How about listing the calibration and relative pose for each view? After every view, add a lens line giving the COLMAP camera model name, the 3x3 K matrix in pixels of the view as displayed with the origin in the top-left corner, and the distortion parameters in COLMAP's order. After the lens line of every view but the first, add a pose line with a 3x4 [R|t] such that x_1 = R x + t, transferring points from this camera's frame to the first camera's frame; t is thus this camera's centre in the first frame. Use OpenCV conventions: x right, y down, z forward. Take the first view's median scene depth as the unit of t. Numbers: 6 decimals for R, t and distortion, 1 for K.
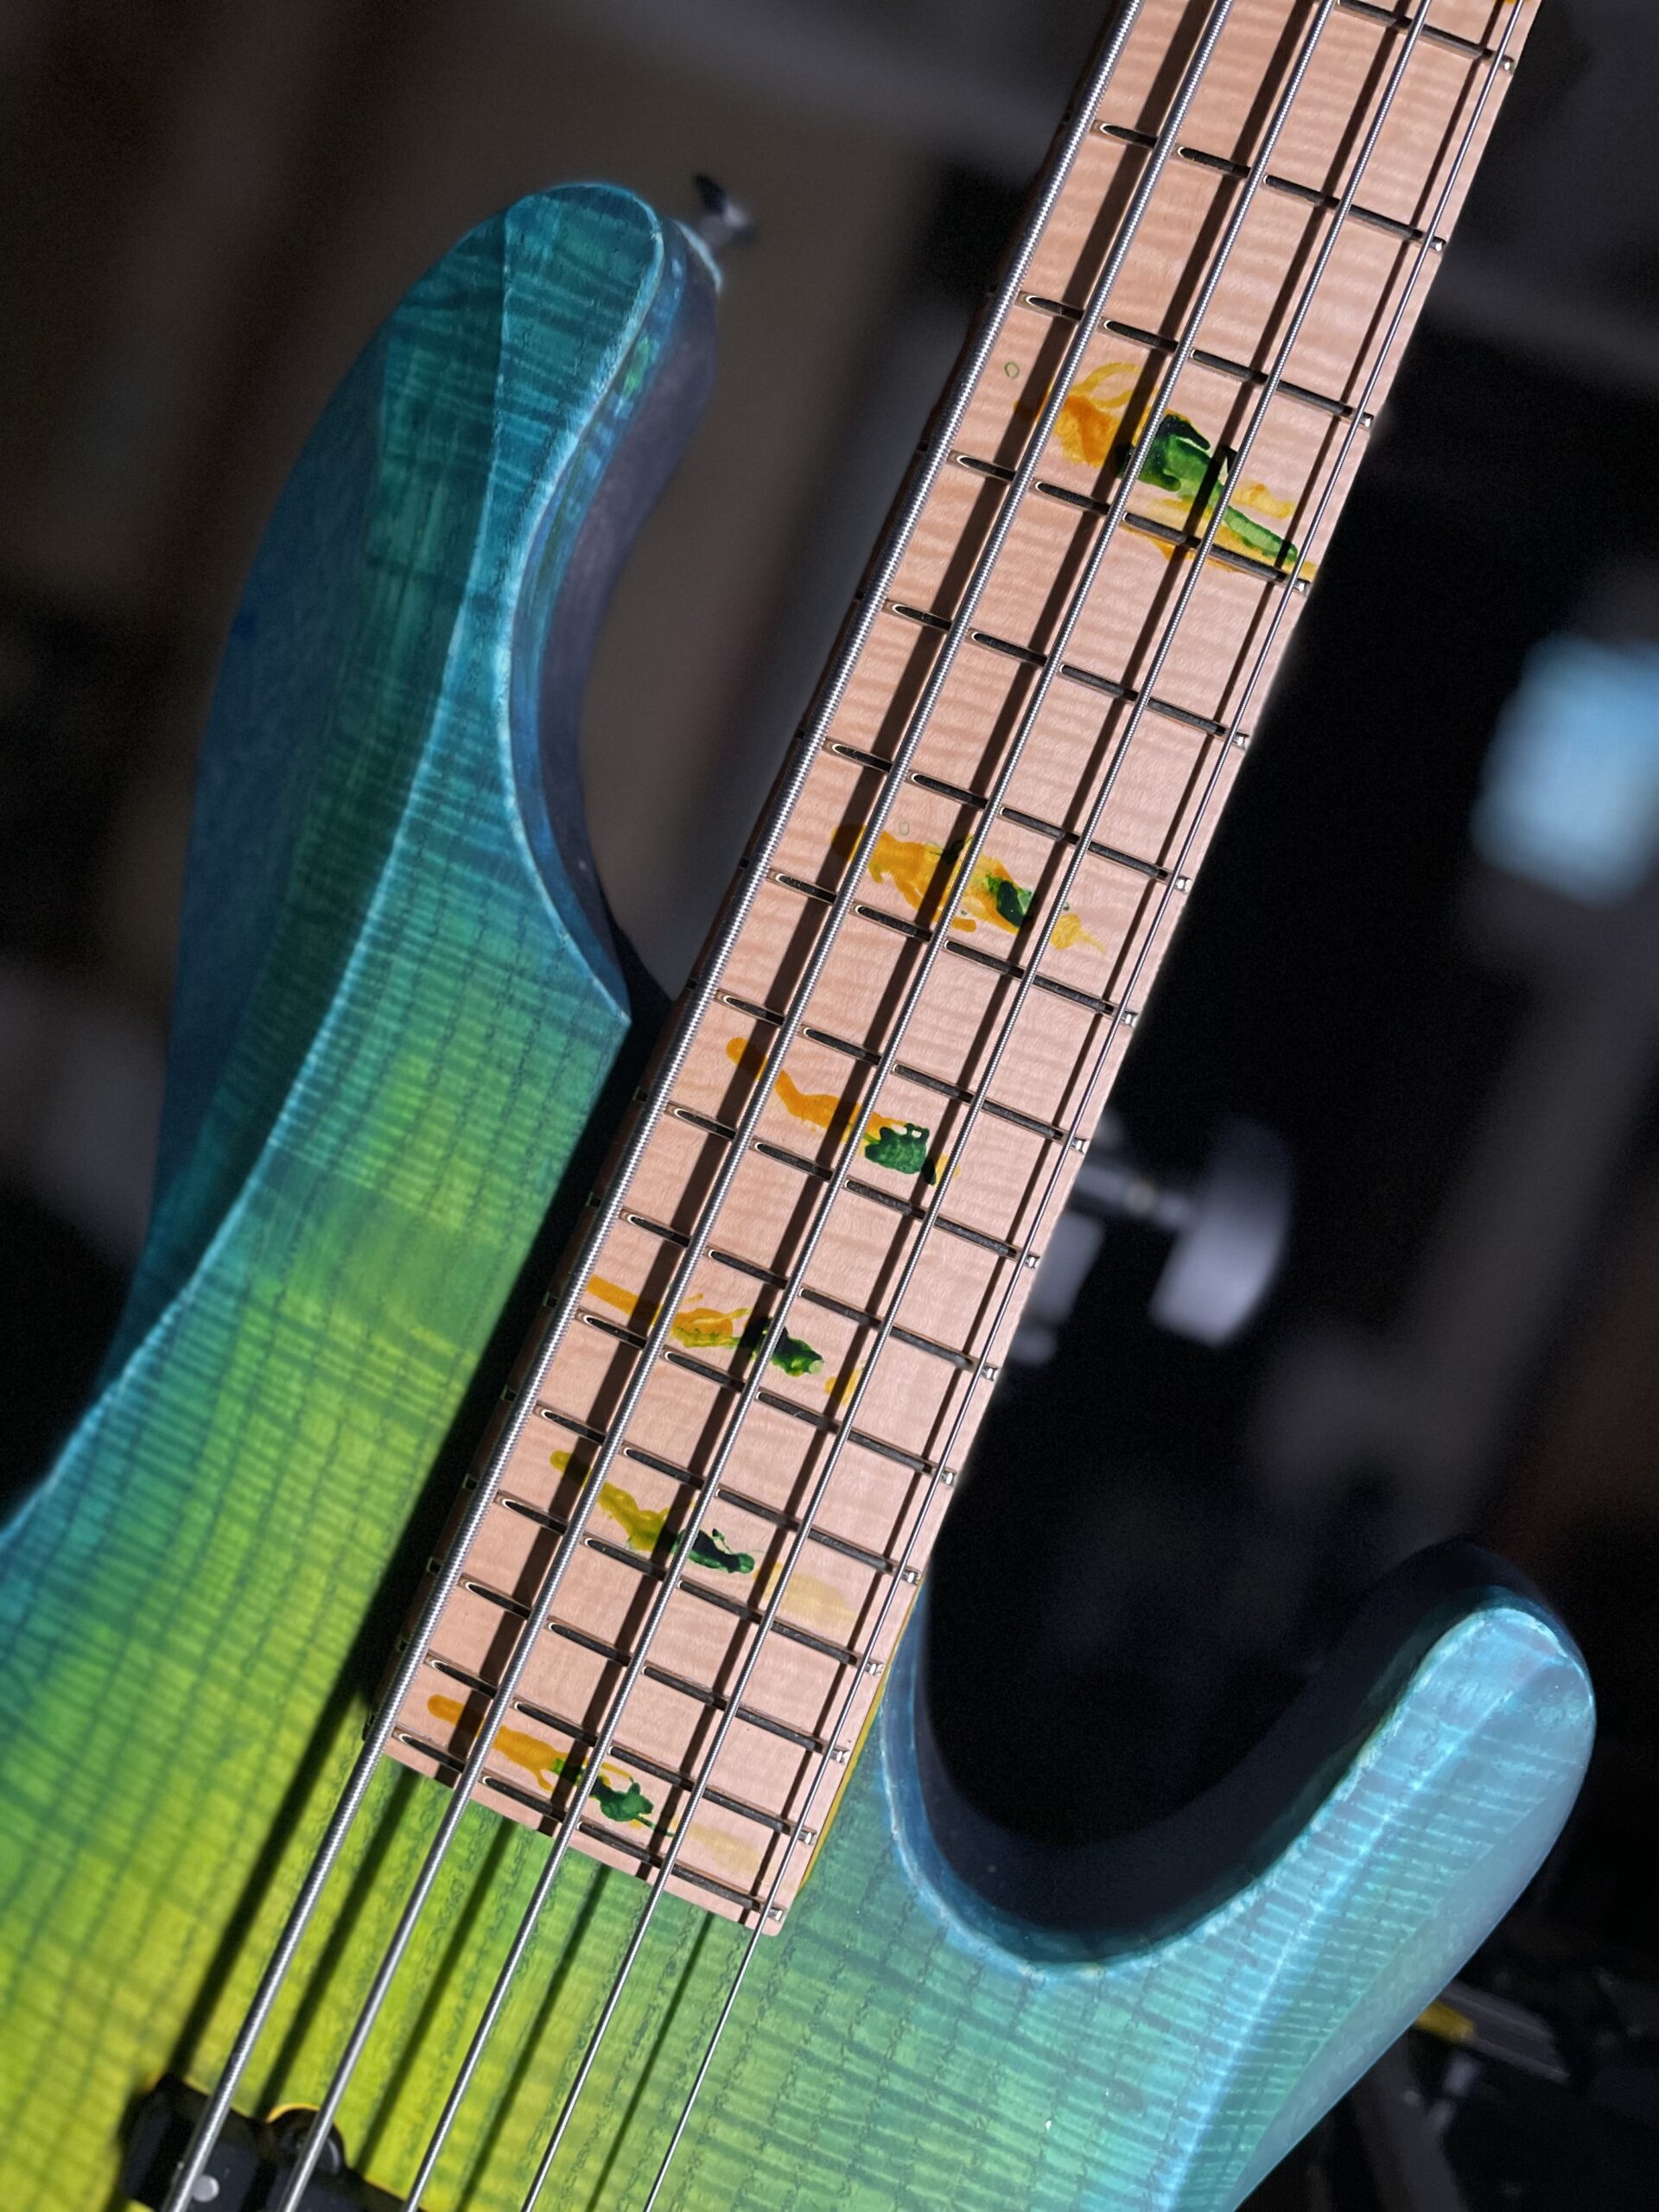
lens RADIAL K [[1704.5, 0, 821.2], [0, 1704.5, 1102.6], [0, 0, 1]] dist [0.053647, -0.077930]
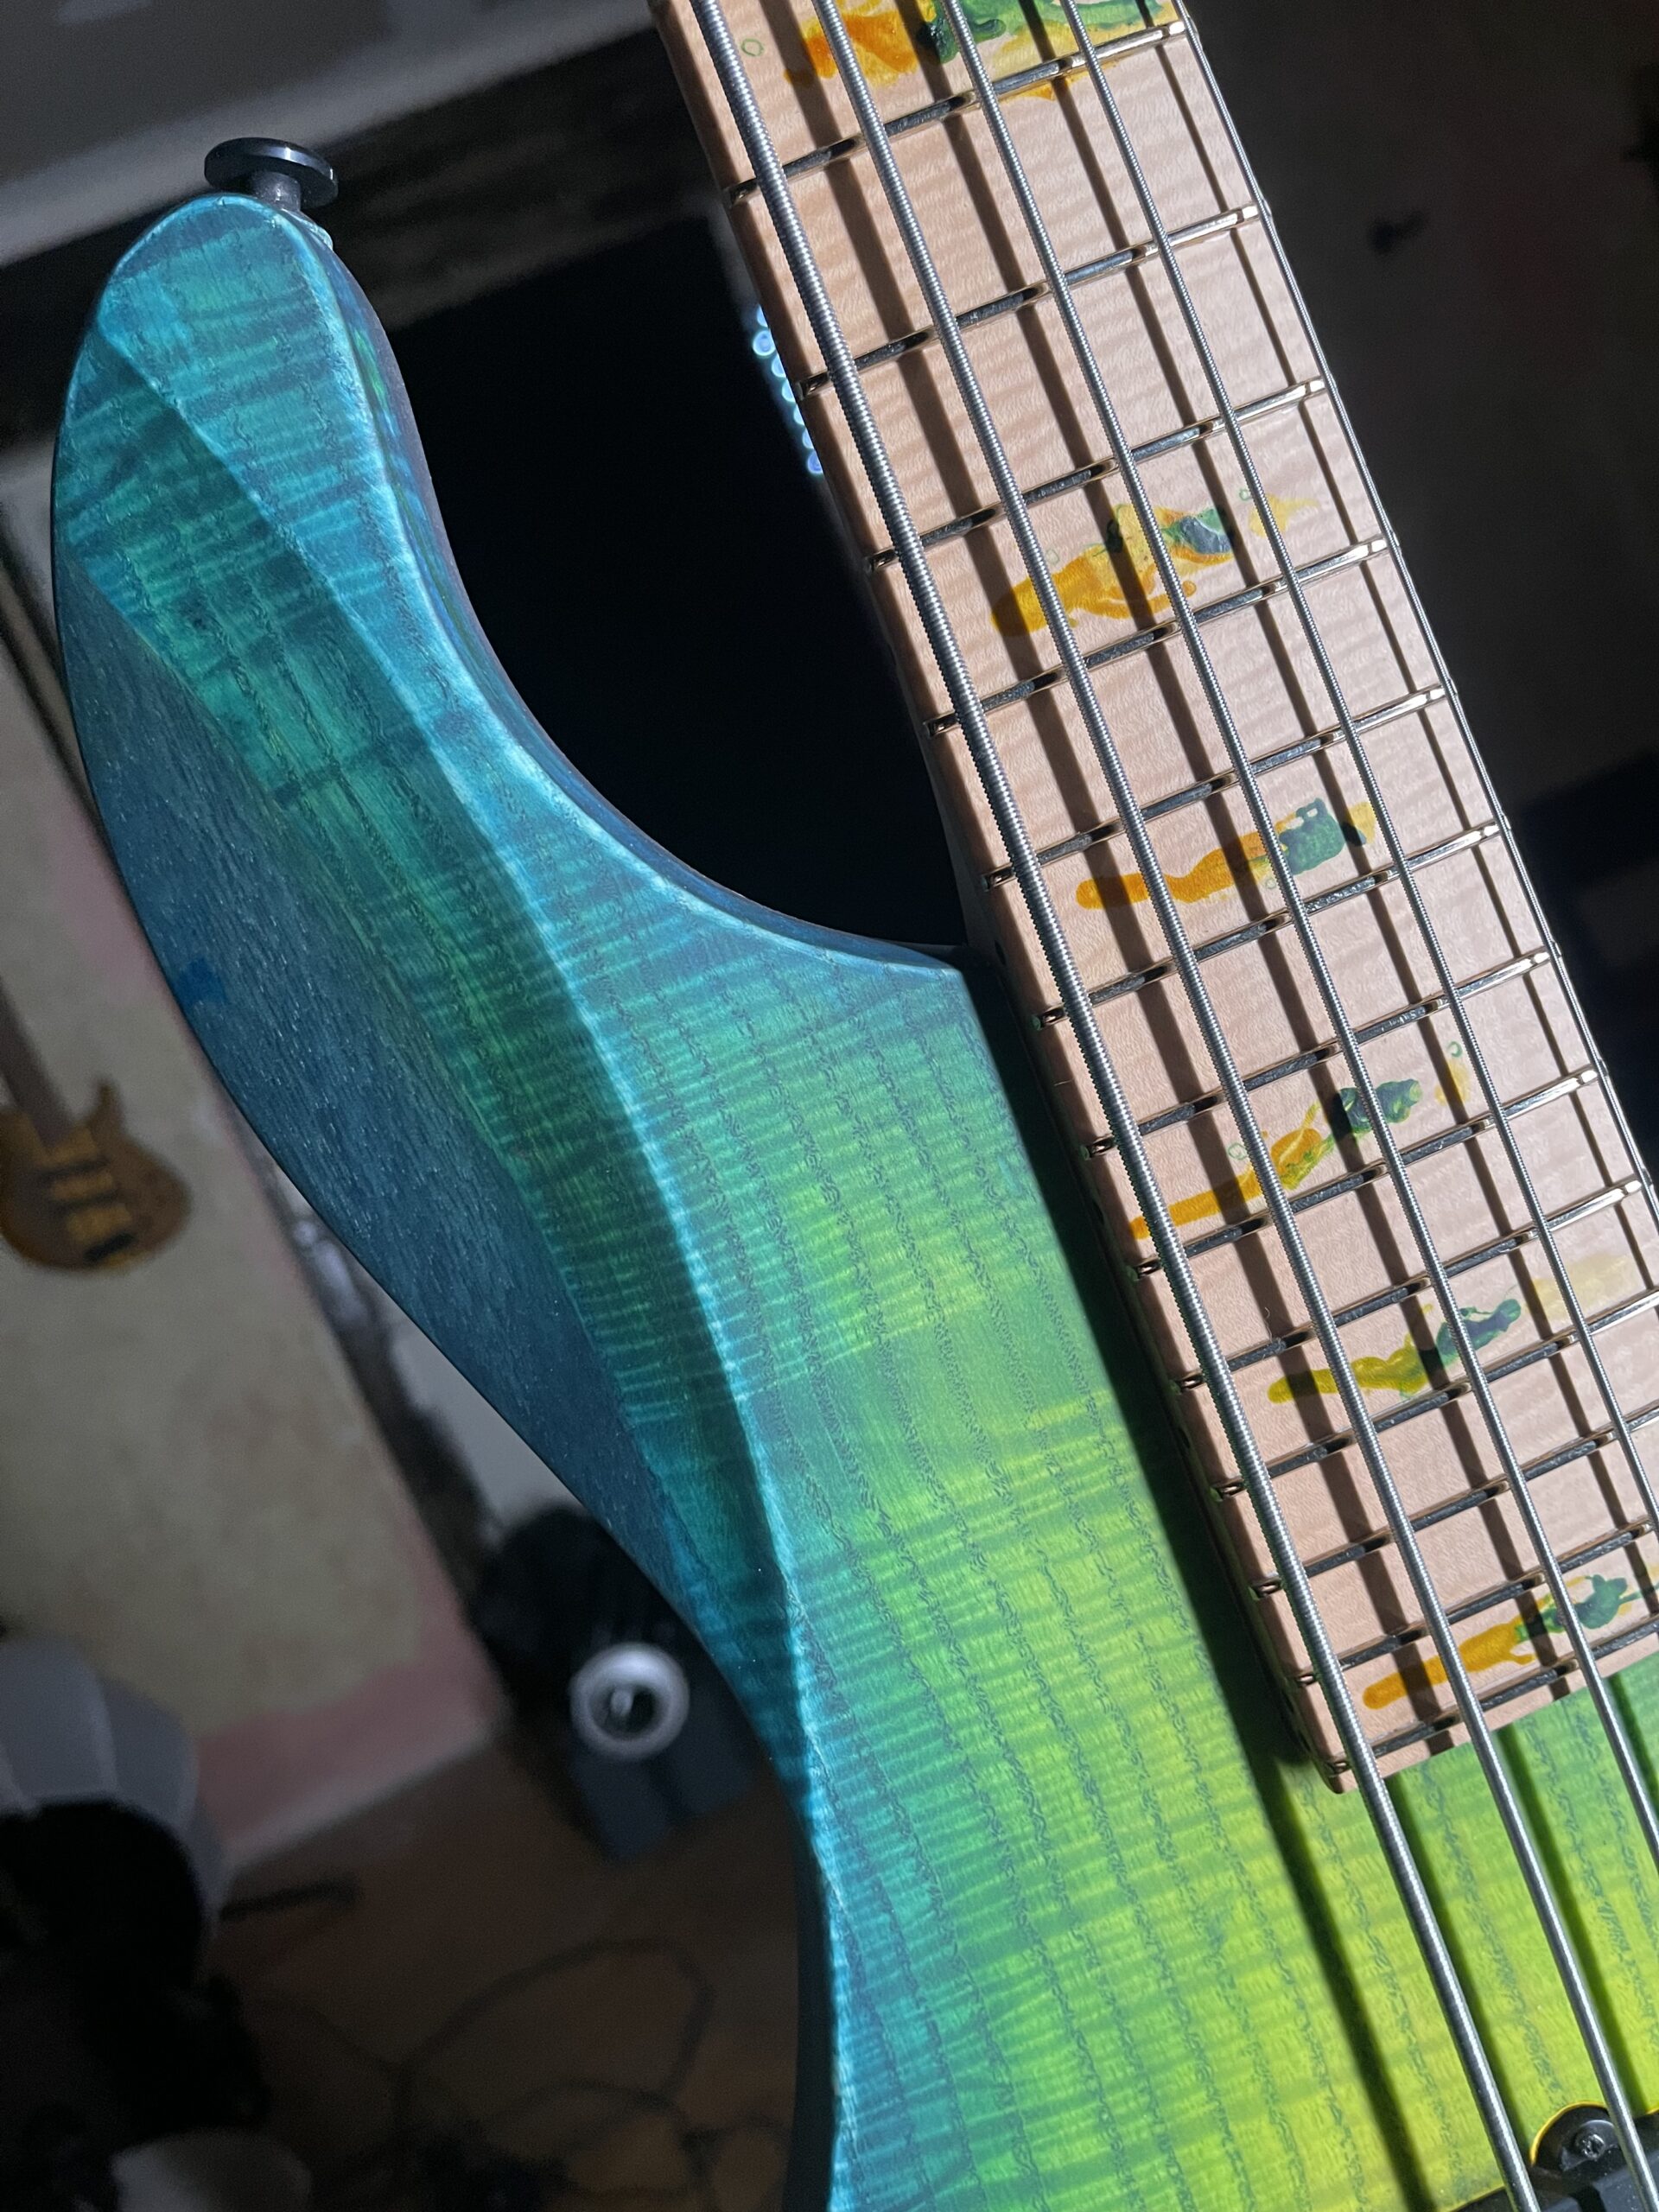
lens RADIAL K [[1700.9, 0, 833.8], [0, 1700.9, 1109.2], [0, 0, 1]] dist [0.057759, -0.088549]
pose [[0.680987, -0.713171, 0.166264, -0.331988], [0.704236, 0.700038, 0.118315, -0.137903], [-0.200770, 0.036518, 0.978958, 0.208389]]
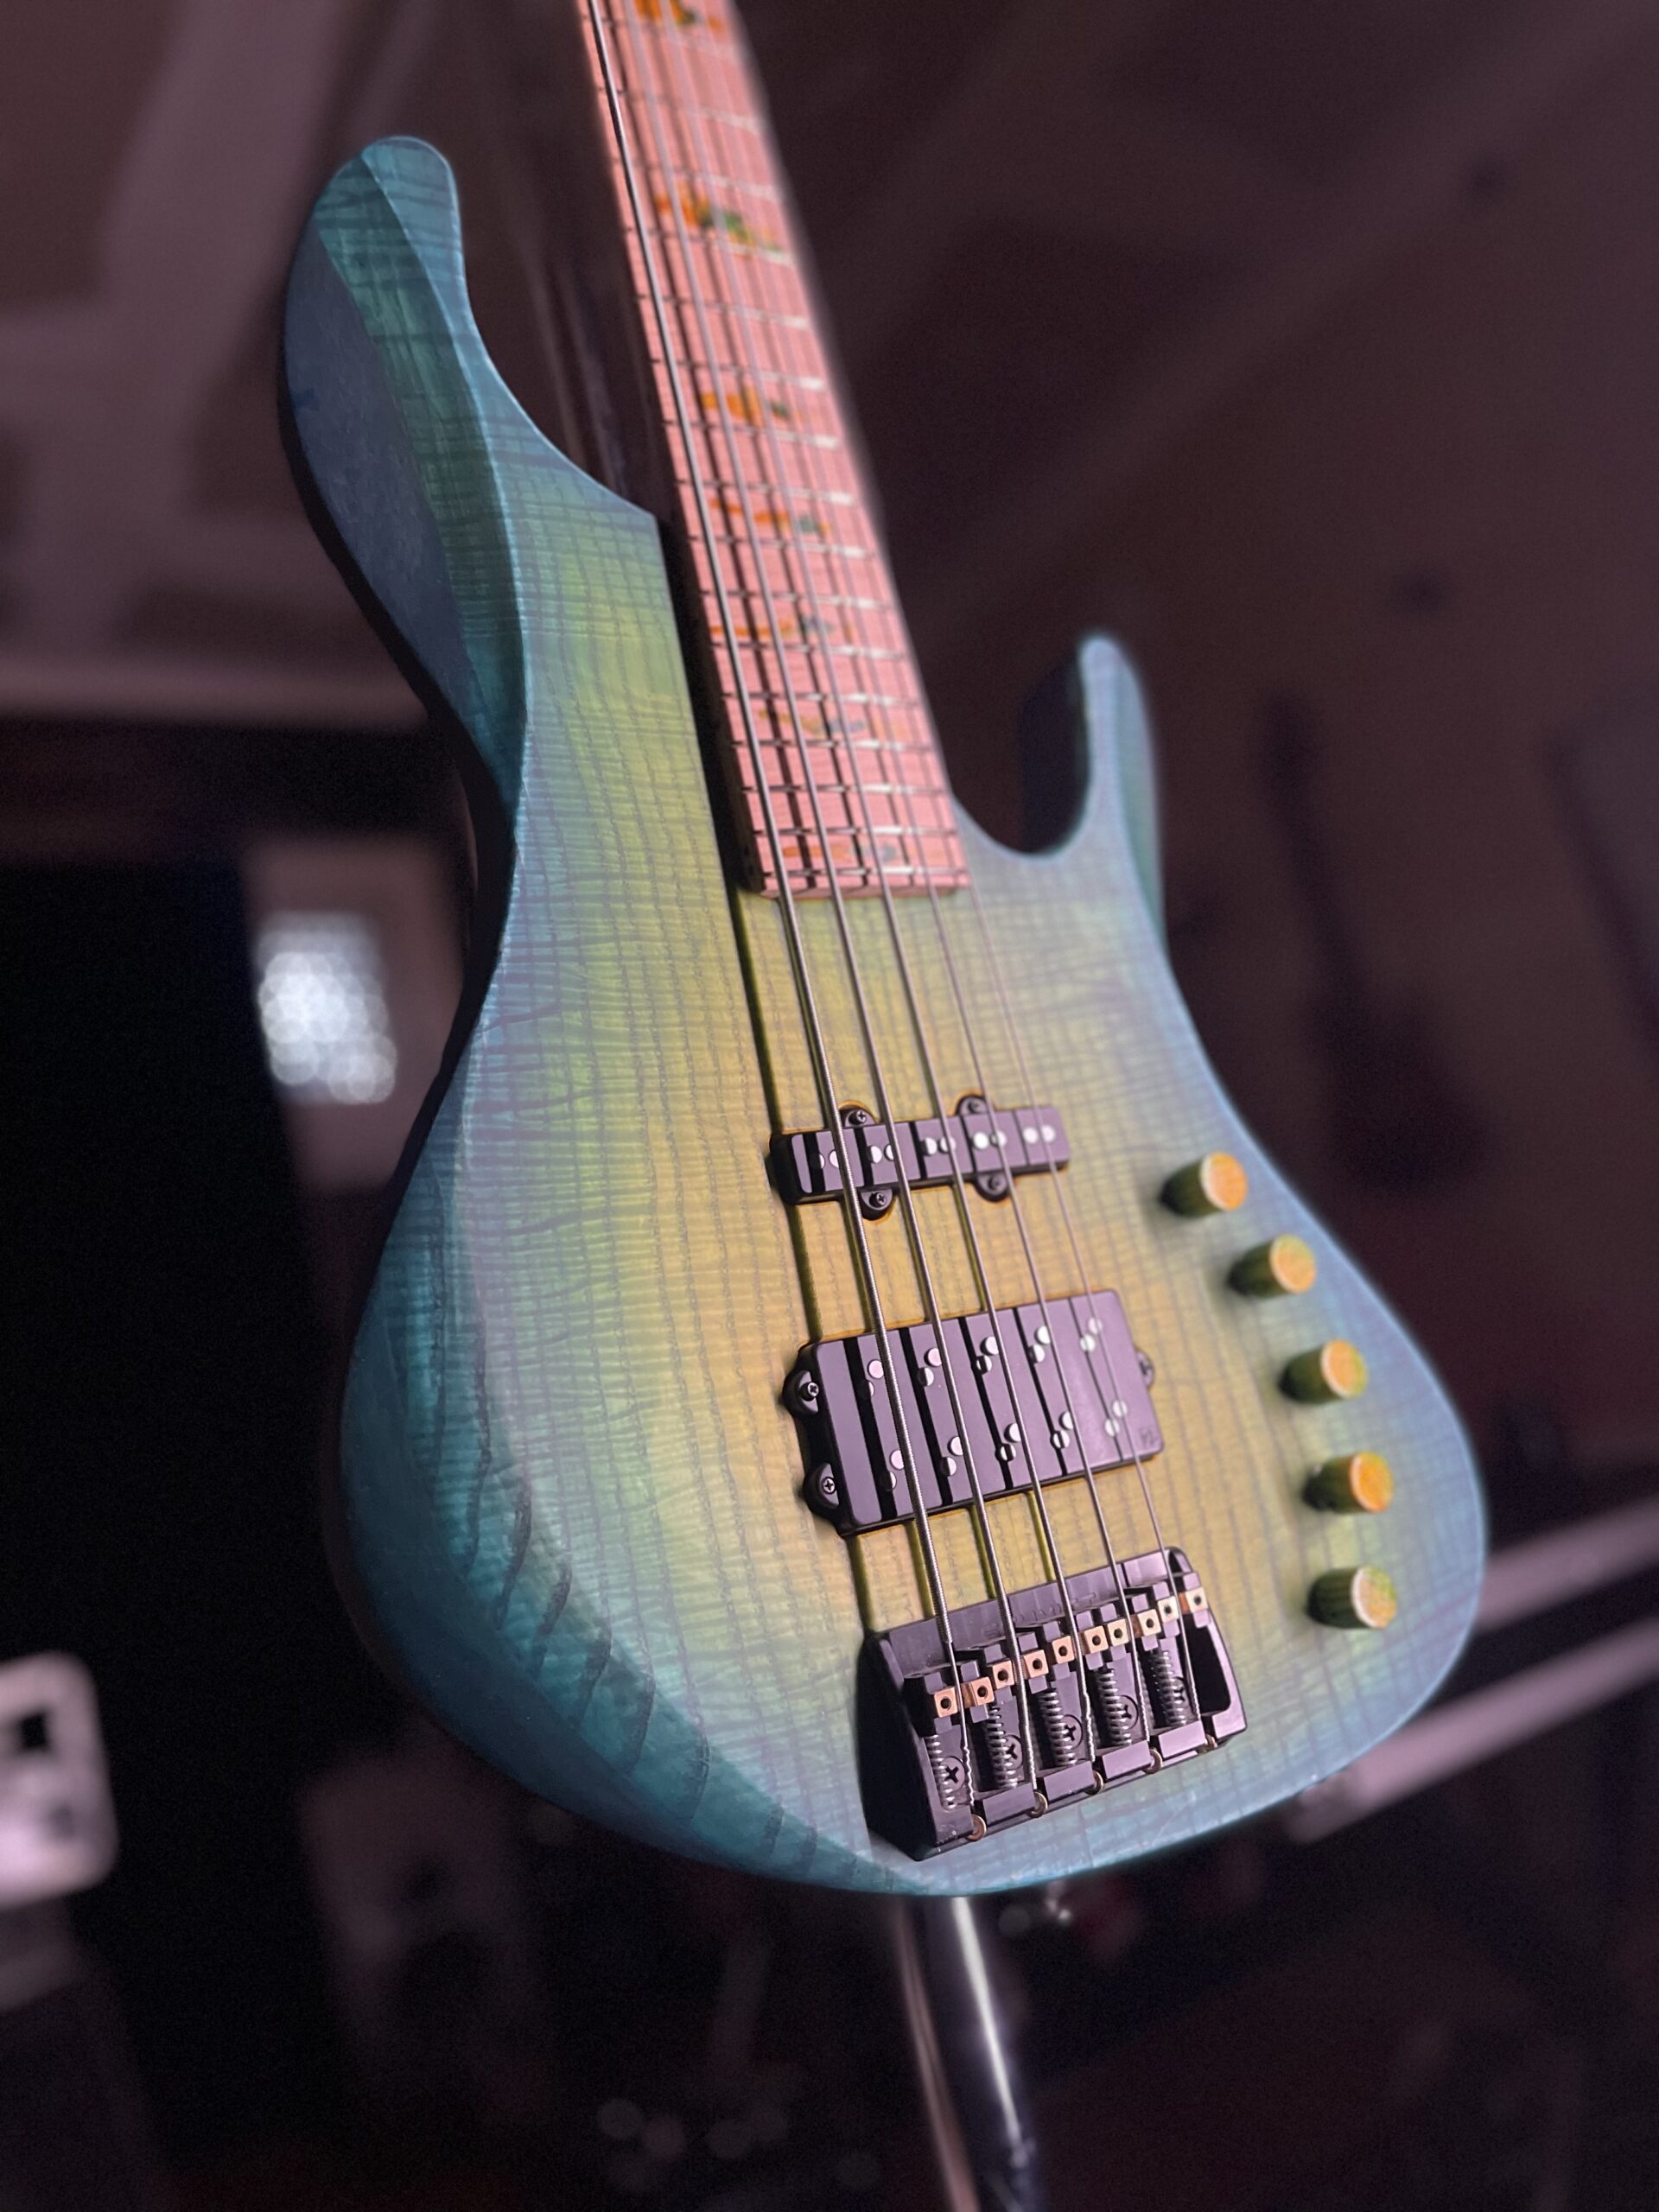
lens RADIAL K [[1704.5, 0, 842.0], [0, 1704.5, 1105.7], [0, 0, 1]] dist [0.053647, -0.077930]
pose [[0.635495, -0.401455, 0.659530, -1.448053], [0.534576, 0.845120, -0.000672, 0.596428], [-0.557113, 0.352996, 0.751678, -0.285535]]
